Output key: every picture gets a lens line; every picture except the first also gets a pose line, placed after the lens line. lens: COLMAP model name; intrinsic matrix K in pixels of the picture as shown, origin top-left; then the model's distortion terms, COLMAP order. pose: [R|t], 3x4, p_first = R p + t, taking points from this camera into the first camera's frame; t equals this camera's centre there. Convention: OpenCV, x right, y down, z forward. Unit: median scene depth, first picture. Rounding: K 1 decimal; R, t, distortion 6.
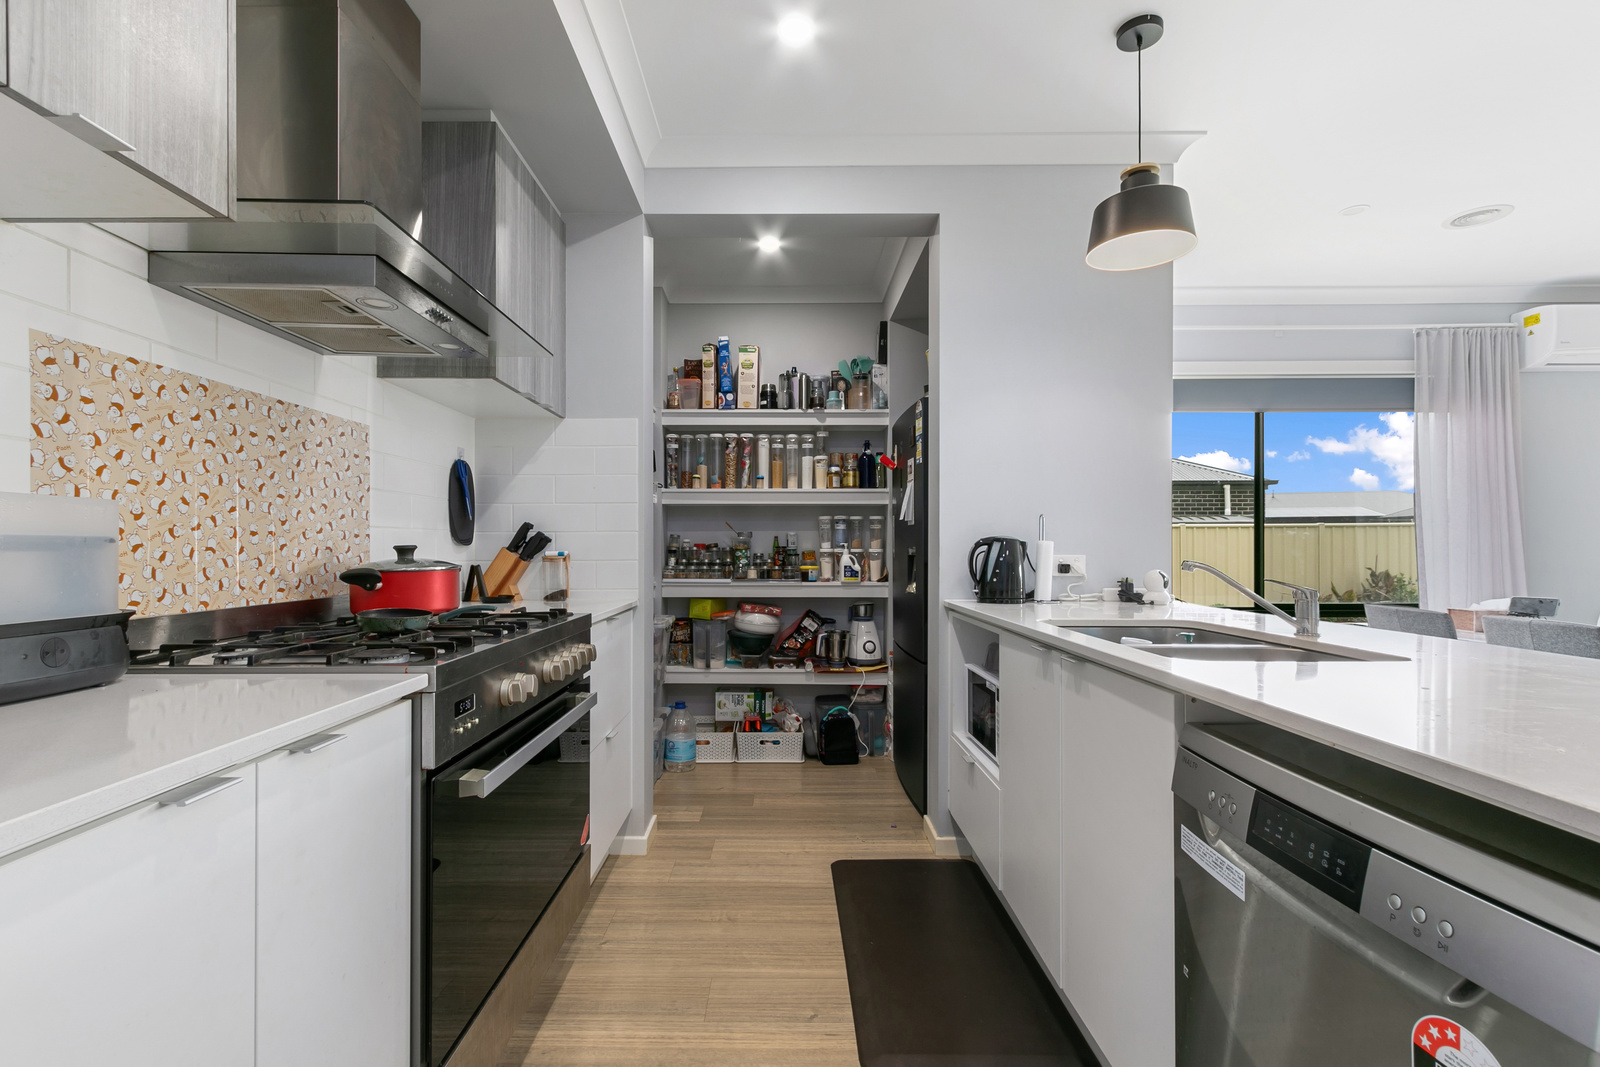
lens RADIAL K [[733.7, 0, 780.3], [0, 733.7, 555.5], [0, 0, 1]] dist [0.004423, 0.000008]
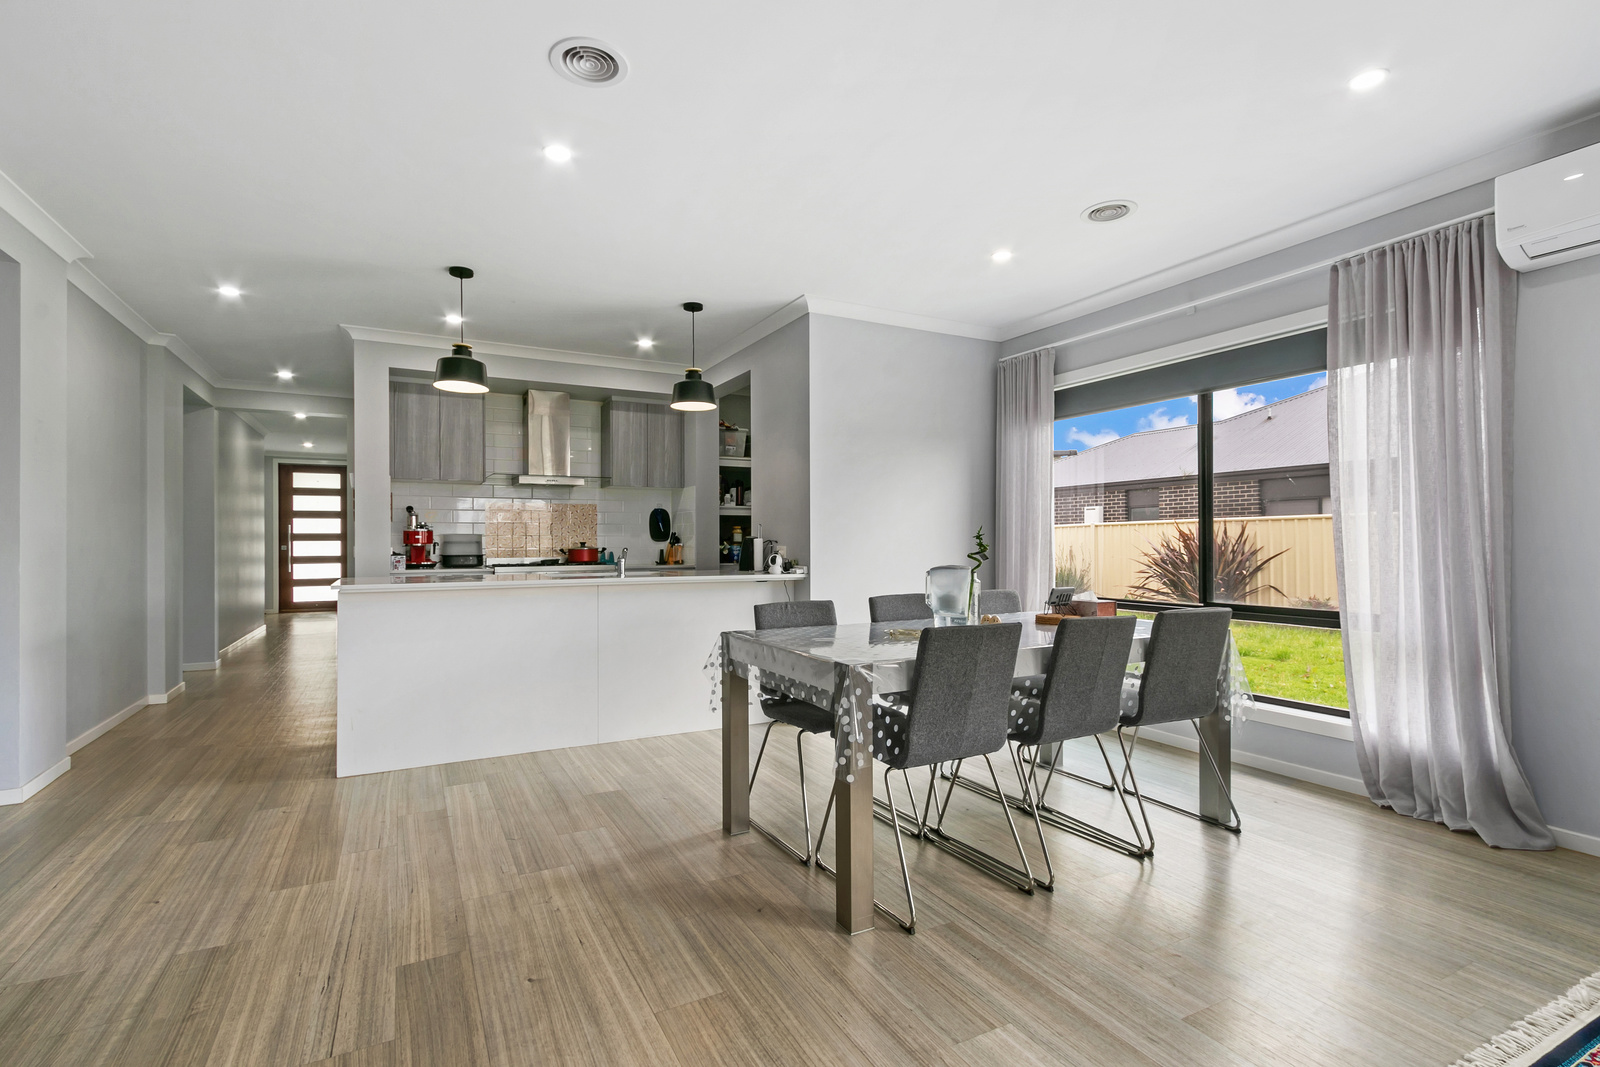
lens RADIAL K [[733.7, 0, 794.2], [0, 733.7, 535.3], [0, 0, 1]] dist [0.004423, 0.000008]
pose [[0.474401, -0.009759, -0.880255, 1.964394], [-0.004733, 0.999896, -0.013636, -0.002276], [0.880296, 0.010635, 0.474306, 0.182628]]
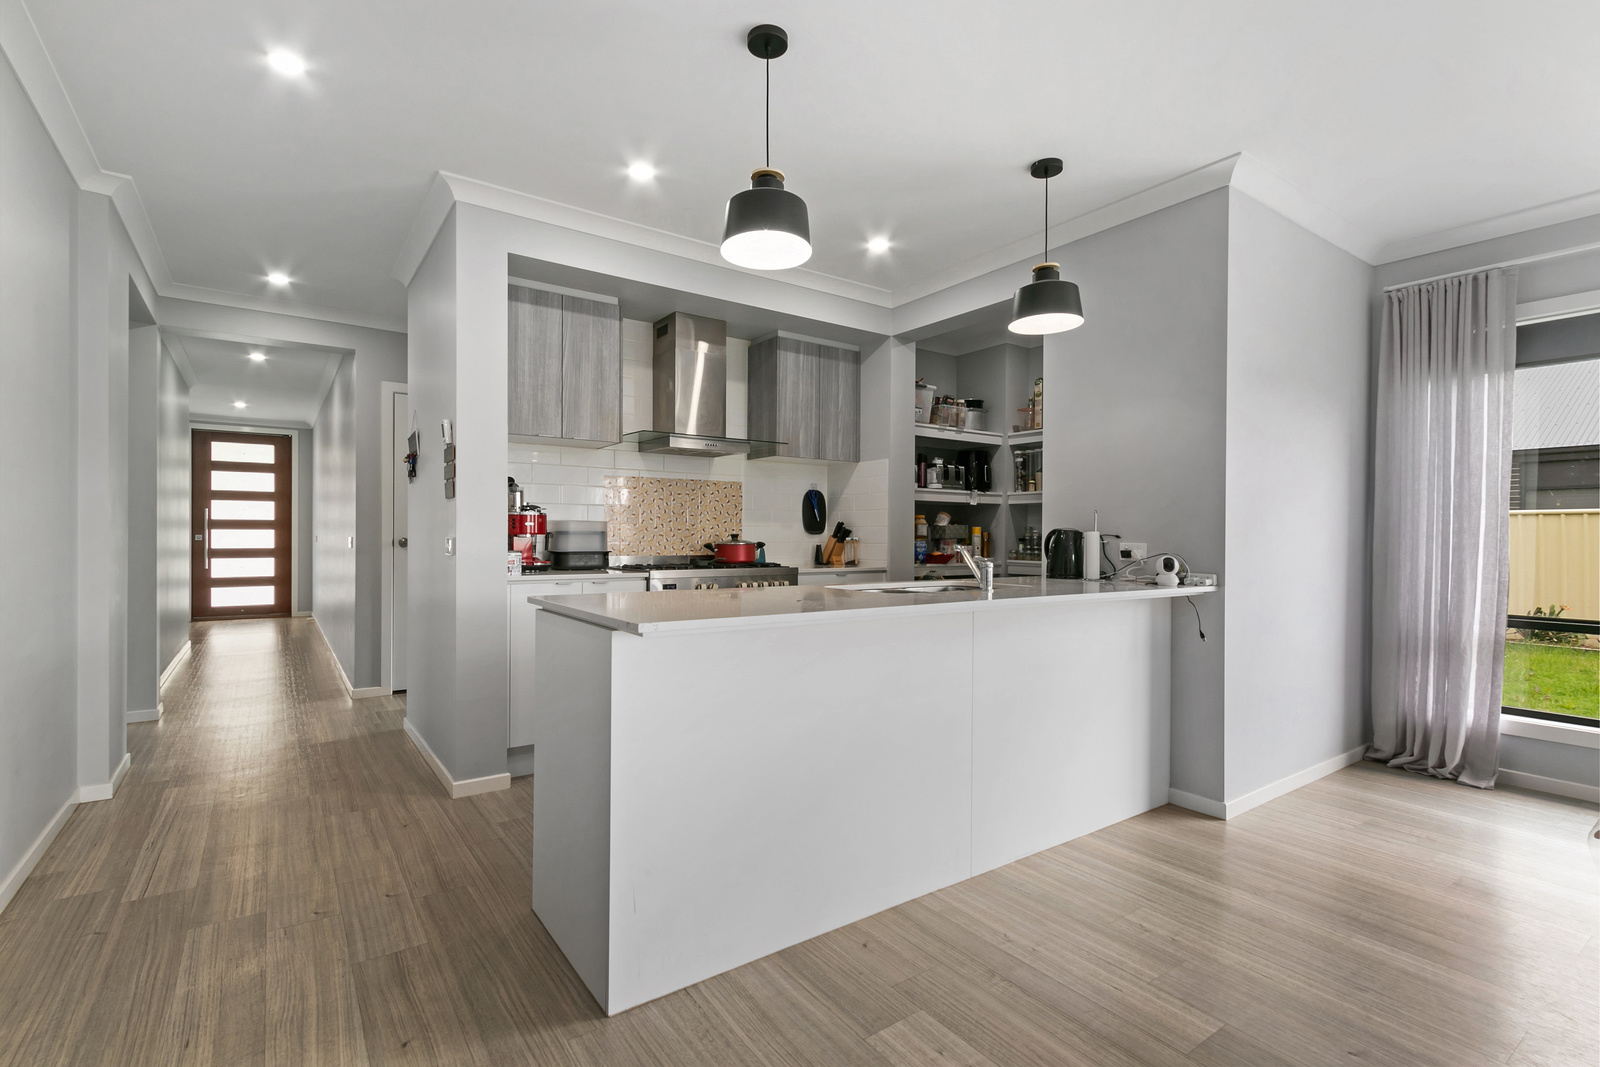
lens RADIAL K [[733.7, 0, 792.2], [0, 733.7, 533.8], [0, 0, 1]] dist [0.004423, 0.000008]
pose [[0.578586, 0.000664, -0.815621, 1.043529], [-0.013449, 0.999871, -0.008726, 0.002671], [0.815511, 0.016018, 0.578520, -0.148046]]
